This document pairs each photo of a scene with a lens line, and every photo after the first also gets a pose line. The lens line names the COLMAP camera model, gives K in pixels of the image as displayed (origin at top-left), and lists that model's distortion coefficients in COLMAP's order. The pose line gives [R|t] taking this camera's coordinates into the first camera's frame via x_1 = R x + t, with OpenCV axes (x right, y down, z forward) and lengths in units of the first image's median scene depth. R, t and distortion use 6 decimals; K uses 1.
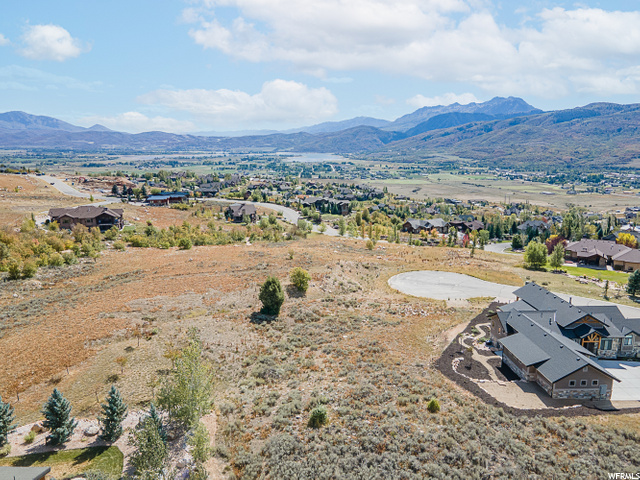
lens RADIAL K [[467.9, 0, 314.2], [0, 467.9, 238.9], [0, 0, 1]] dist [0.035267, 0.016112]
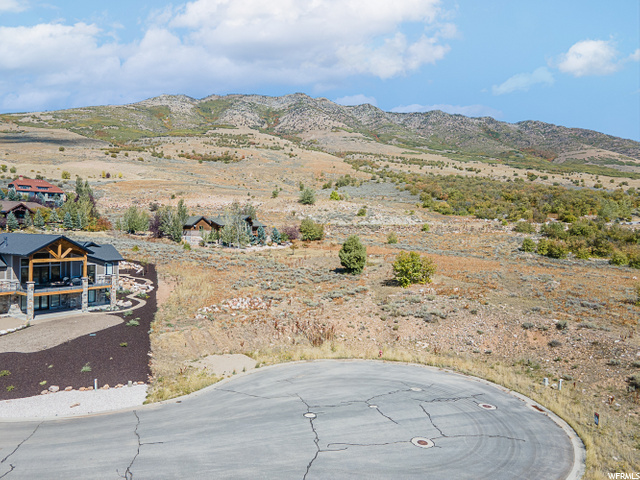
lens RADIAL K [[467.9, 0, 316.9], [0, 467.9, 240.9], [0, 0, 1]] dist [0.035267, 0.016112]
pose [[-0.661457, 0.015099, -0.749831, 0.334192], [-0.160510, 0.973782, 0.161201, -0.022956], [0.732606, 0.226983, -0.641691, 0.777643]]
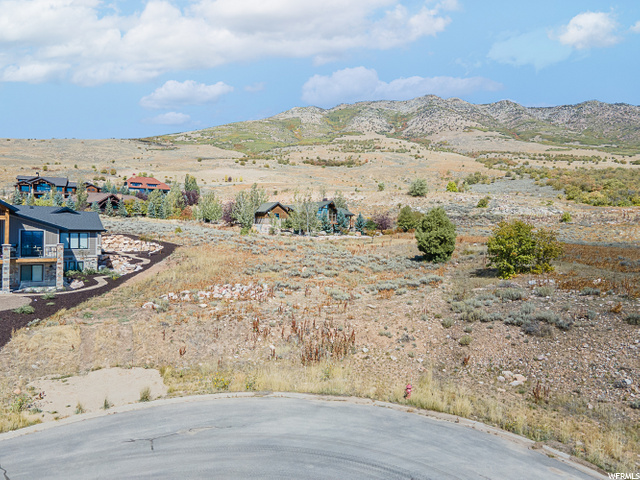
lens RADIAL K [[467.9, 0, 316.9], [0, 467.9, 238.9], [0, 0, 1]] dist [0.035267, 0.016112]
pose [[-0.840900, -0.002469, -0.541185, 0.206706], [-0.118114, 0.976720, 0.179072, 0.013971], [0.528144, 0.214503, -0.821616, 0.733513]]
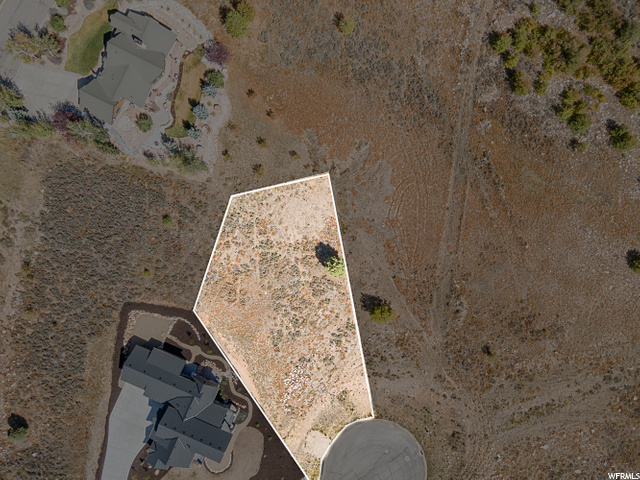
lens RADIAL K [[467.9, 0, 325.0], [0, 467.9, 242.1], [0, 0, 1]] dist [0.035267, 0.016112]
pose [[-0.461923, 0.886762, -0.016756, -0.057142], [-0.193258, -0.082195, 0.977699, -0.531660], [0.865609, 0.454860, 0.209342, 0.347710]]
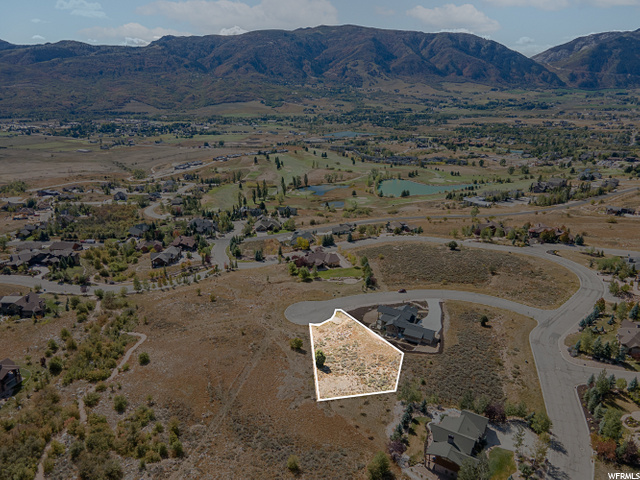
lens RADIAL K [[467.9, 0, 315.8], [0, 467.9, 244.0], [0, 0, 1]] dist [0.035267, 0.016112]
pose [[0.548106, -0.288509, 0.785075, -0.798542], [0.171980, 0.957444, 0.231784, -0.427059], [-0.818537, 0.007975, 0.574399, -0.094182]]
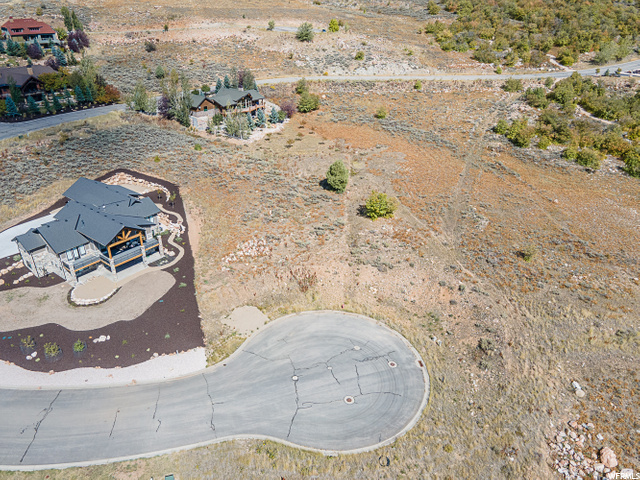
lens RADIAL K [[467.9, 0, 316.8], [0, 467.9, 238.0], [0, 0, 1]] dist [0.035267, 0.016112]
pose [[-0.667035, 0.340584, -0.662622, 0.382971], [-0.158864, 0.803918, 0.573130, -0.204868], [0.727892, 0.487564, -0.482135, 0.802187]]
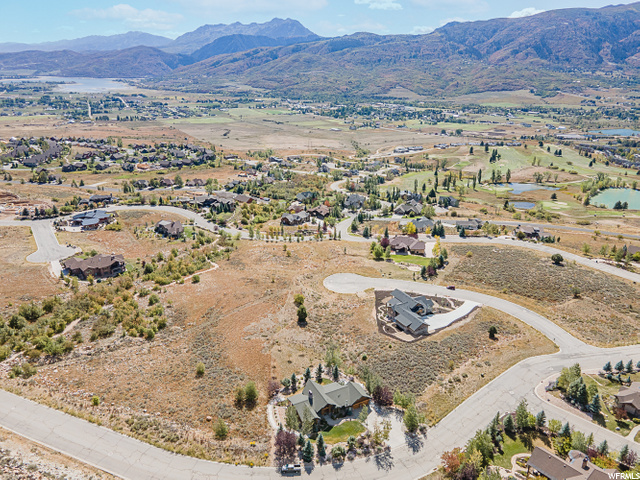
lens RADIAL K [[467.9, 0, 315.0], [0, 467.9, 244.0], [0, 0, 1]] dist [0.035267, 0.016112]
pose [[0.906013, -0.151911, 0.395049, -0.454841], [0.082340, 0.978799, 0.187543, -0.328050], [-0.415164, -0.137388, 0.899313, -0.543507]]
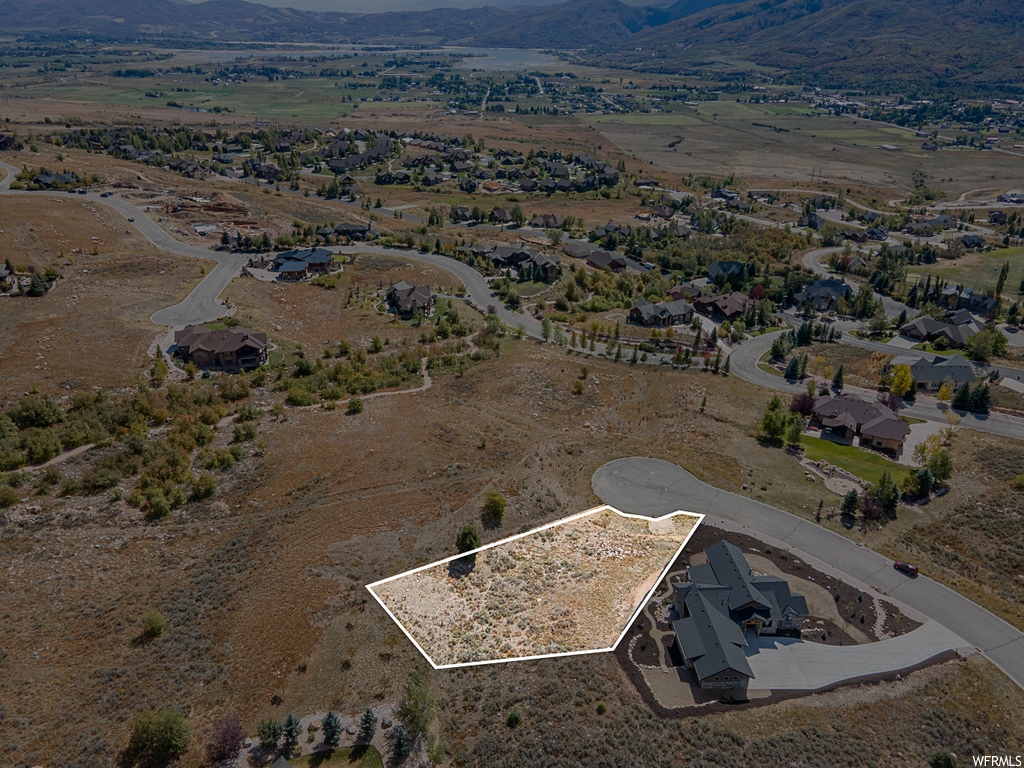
lens RADIAL K [[748.7, 0, 502.3], [0, 748.7, 383.6], [0, 0, 1]] dist [0.035267, 0.016112]
pose [[0.999954, 0.008686, -0.004179, -0.006956], [-0.007394, 0.969343, 0.245600, -0.307276], [0.006184, -0.245557, 0.969362, -0.243497]]
